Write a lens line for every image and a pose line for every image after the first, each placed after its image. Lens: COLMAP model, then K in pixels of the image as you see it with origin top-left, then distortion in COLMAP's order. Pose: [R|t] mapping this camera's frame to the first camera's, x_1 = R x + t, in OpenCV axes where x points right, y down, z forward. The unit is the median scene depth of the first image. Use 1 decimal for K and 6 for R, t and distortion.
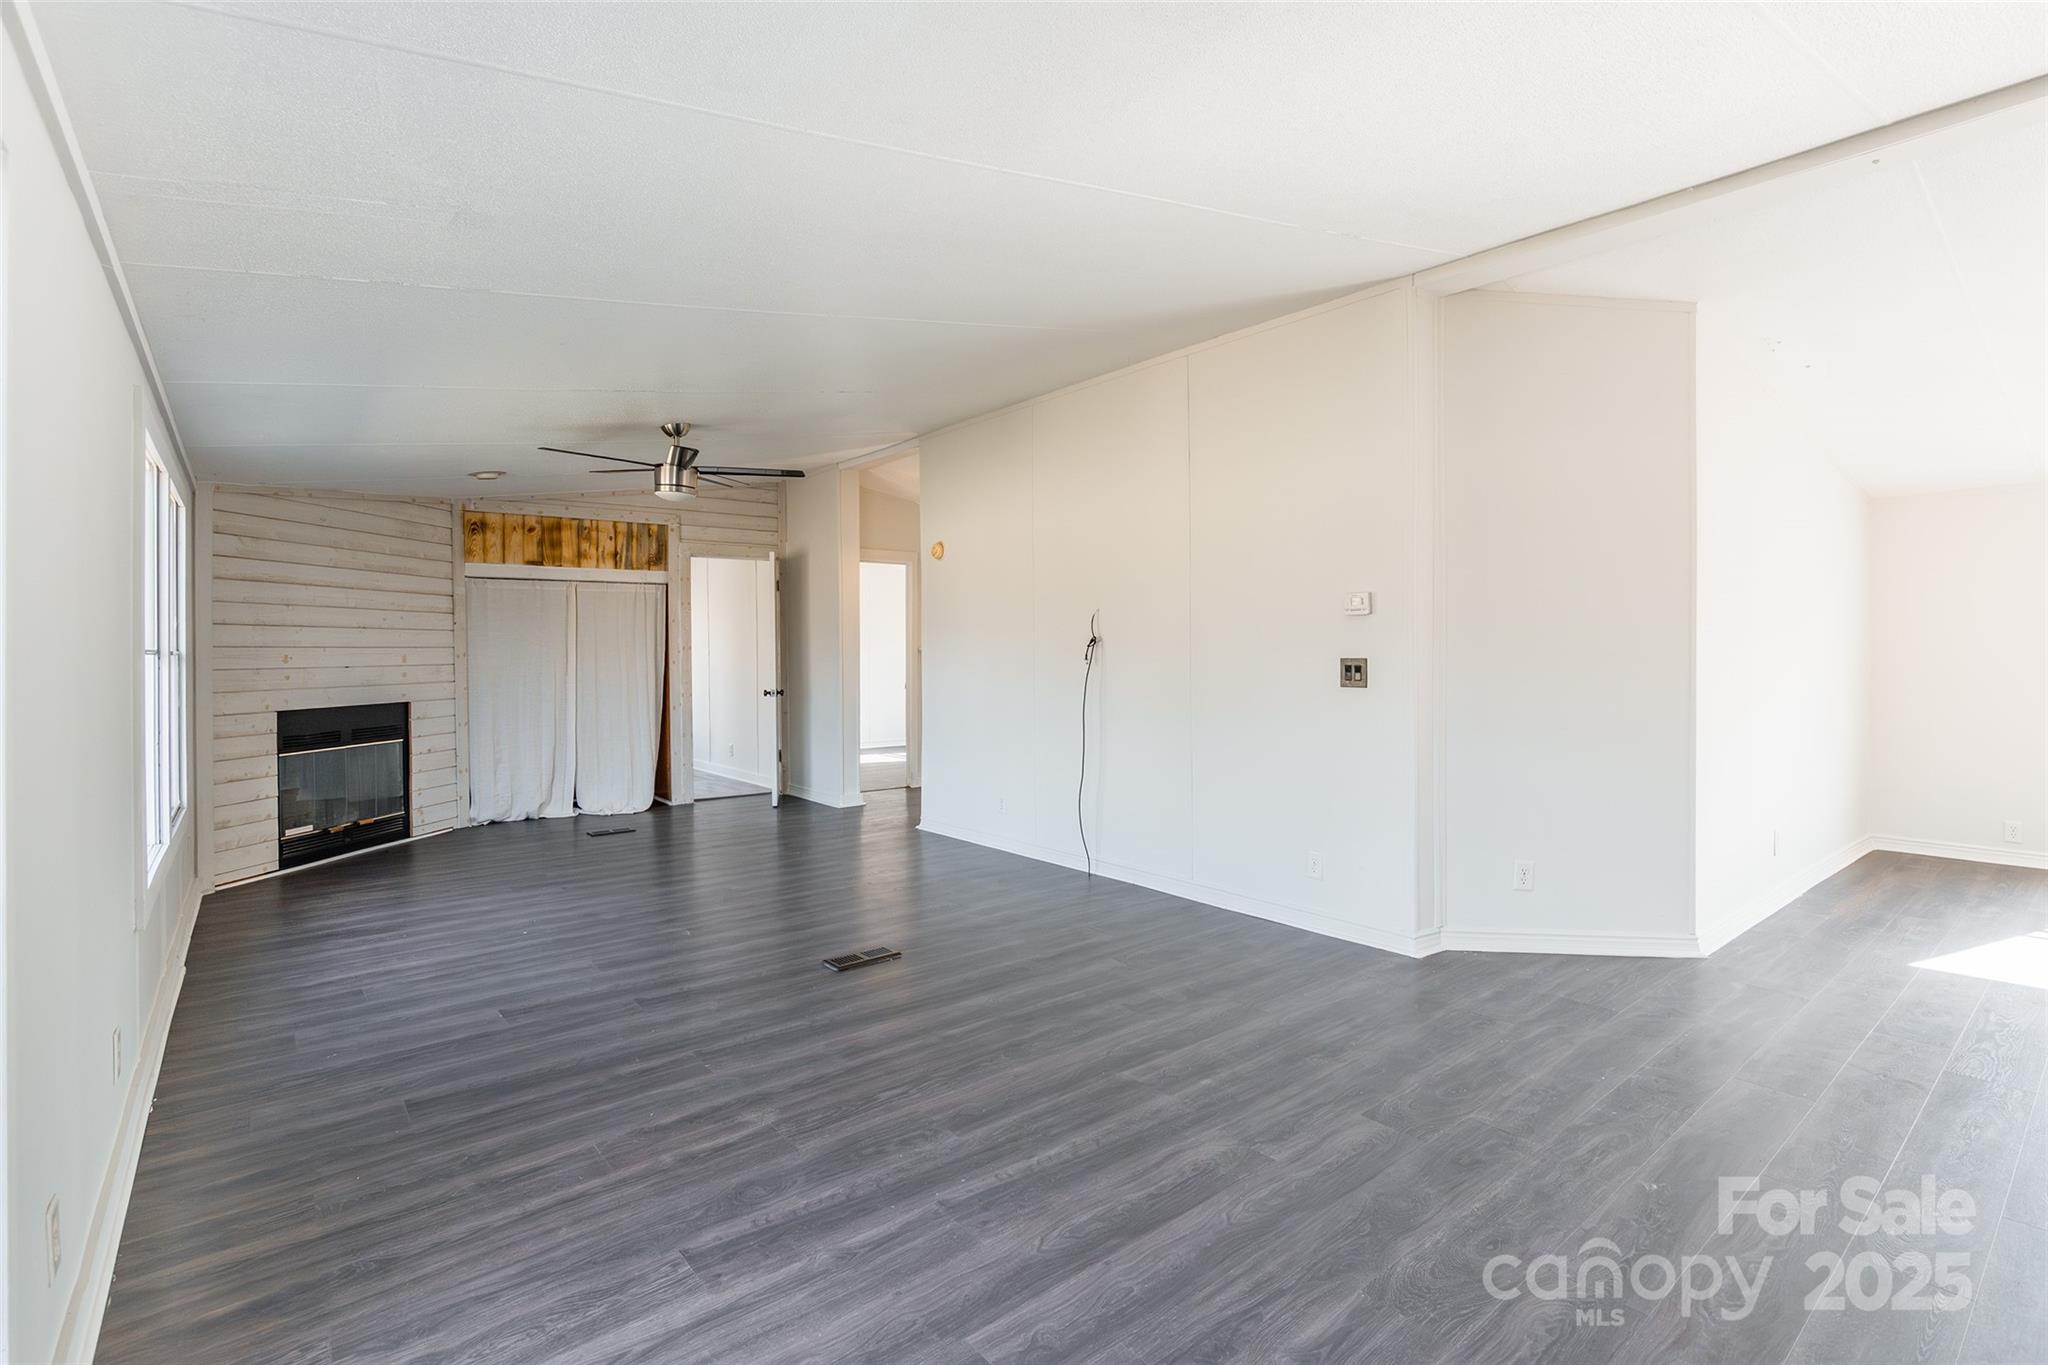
lens RADIAL K [[952.9, 0, 1020.9], [0, 952.9, 649.3], [0, 0, 1]] dist [-0.016780, 0.003159]
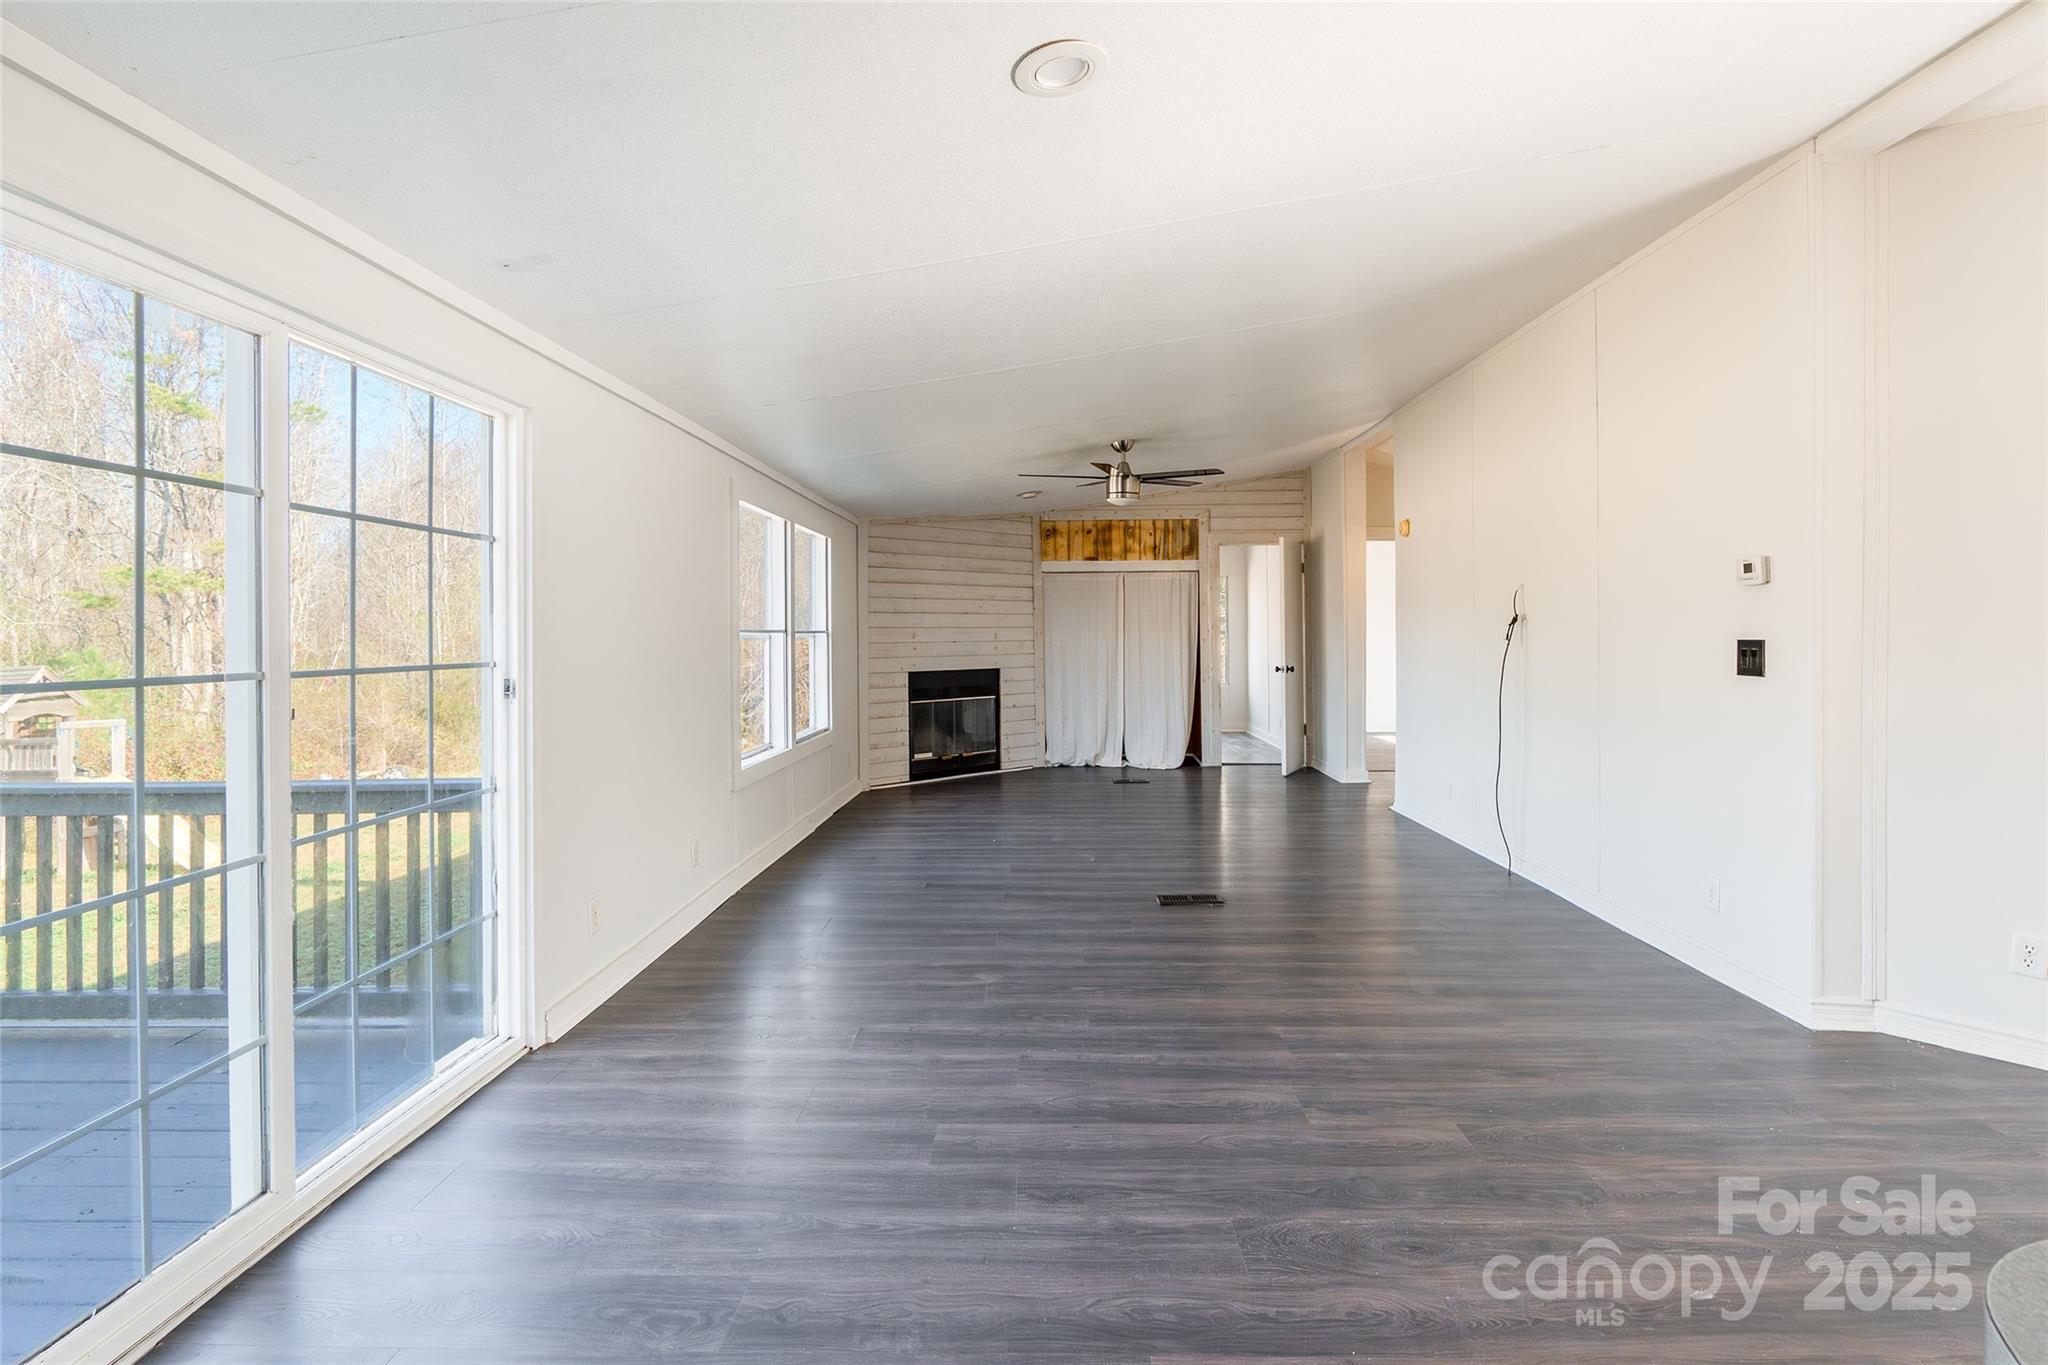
lens RADIAL K [[952.9, 0, 1042.3], [0, 952.9, 644.9], [0, 0, 1]] dist [-0.016780, 0.003159]
pose [[0.766577, 0.009575, -0.642081, 0.280388], [0.002570, 0.999835, 0.017978, -0.001643], [0.642147, -0.015432, 0.766426, 0.009242]]
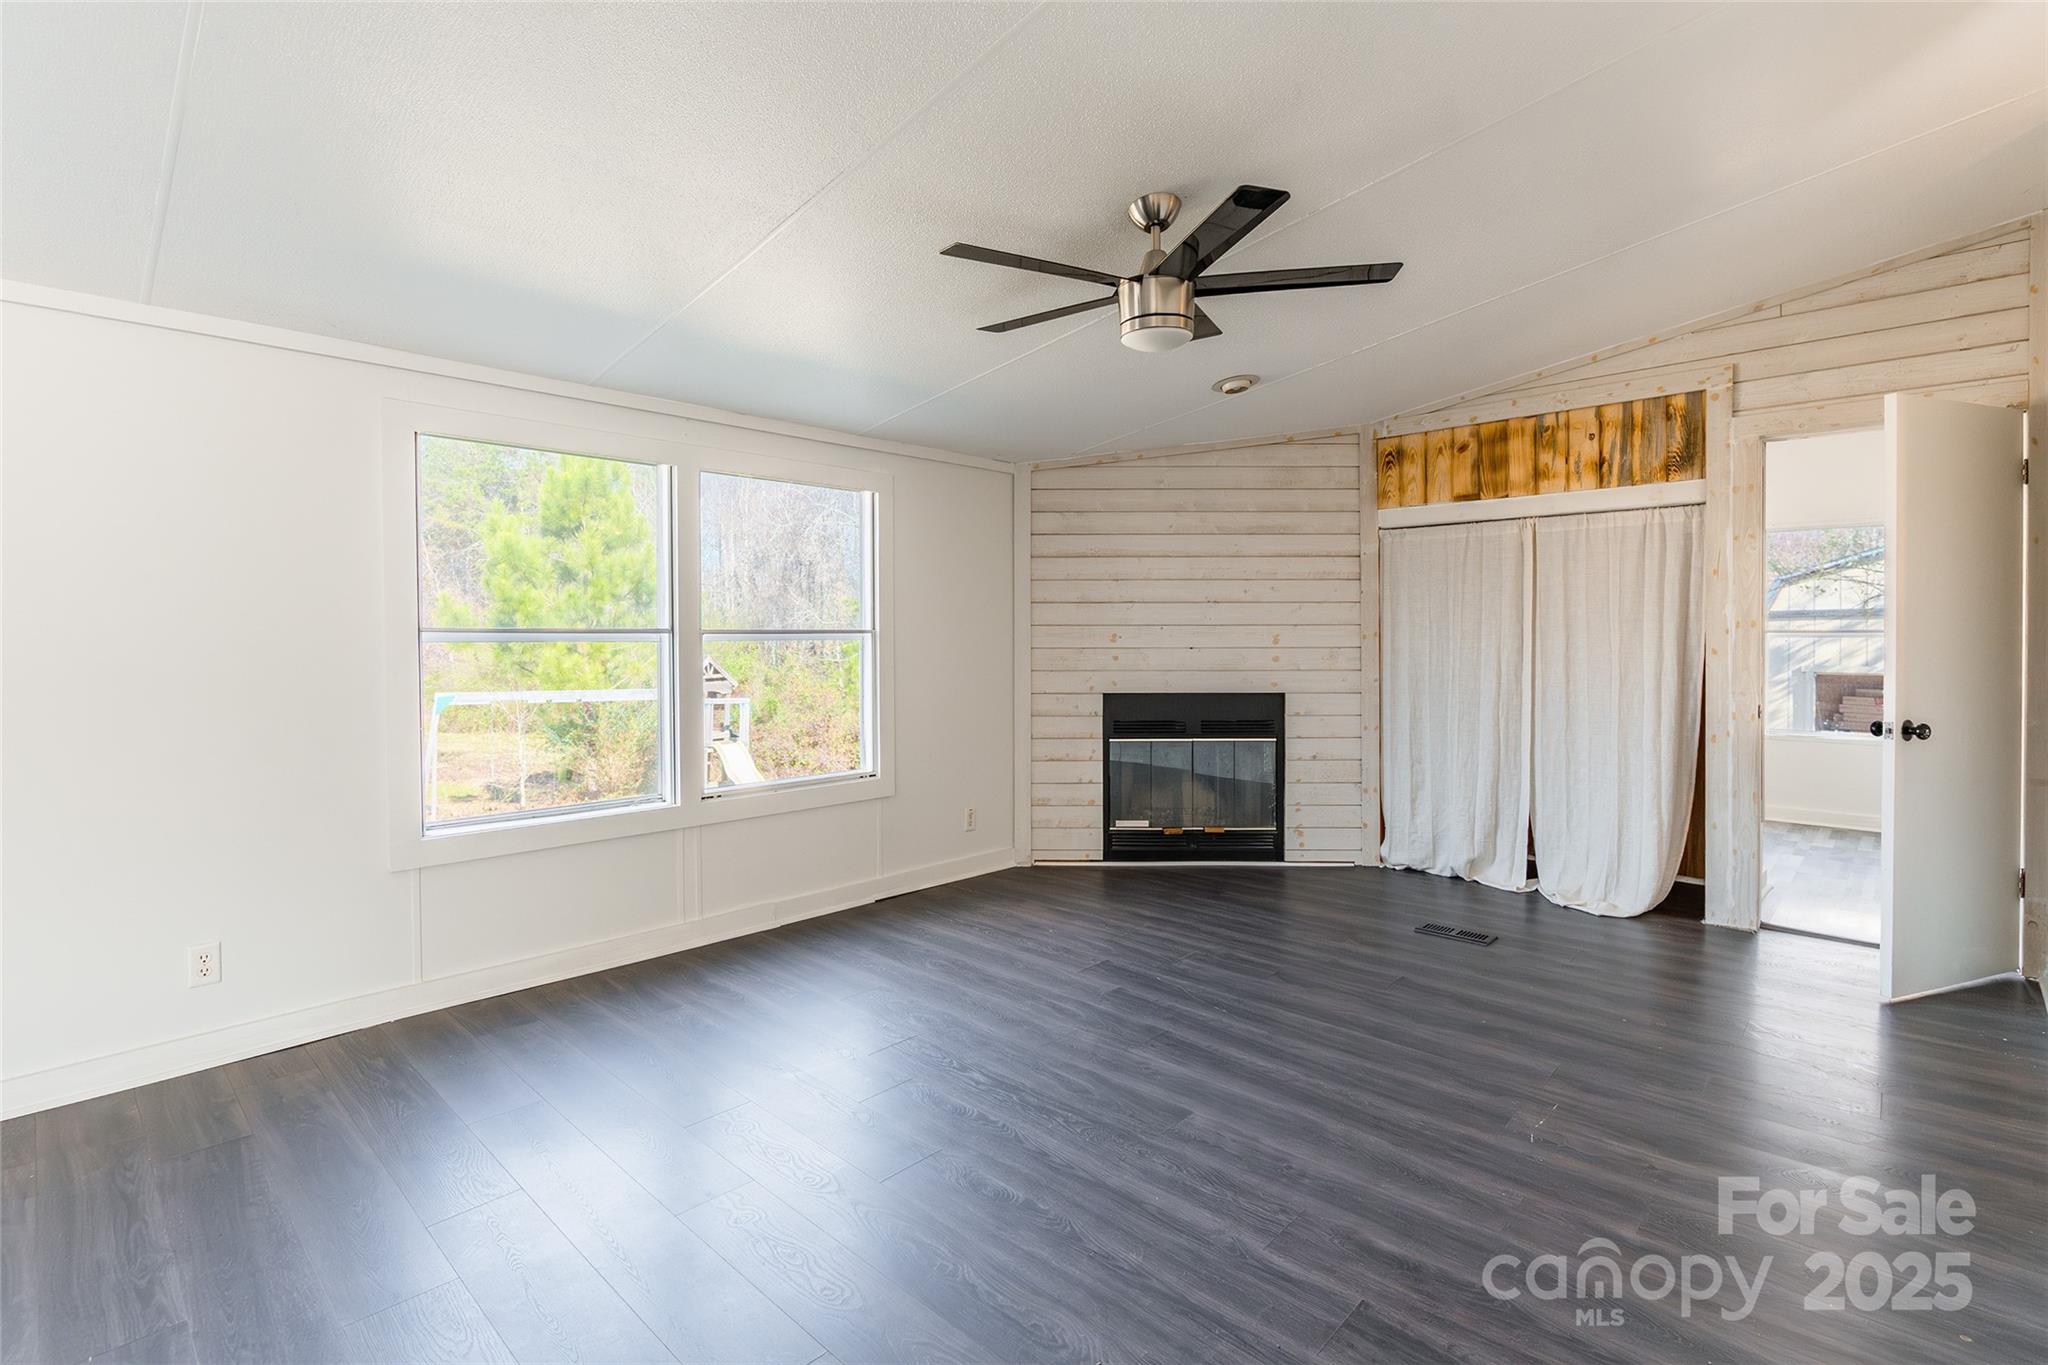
lens RADIAL K [[952.9, 0, 1025.7], [0, 952.9, 658.0], [0, 0, 1]] dist [-0.016780, 0.003159]
pose [[0.119209, 0.029284, -0.992437, 0.135102], [0.001501, 0.999558, 0.029675, 0.001672], [0.992868, -0.005028, 0.119113, 0.731891]]
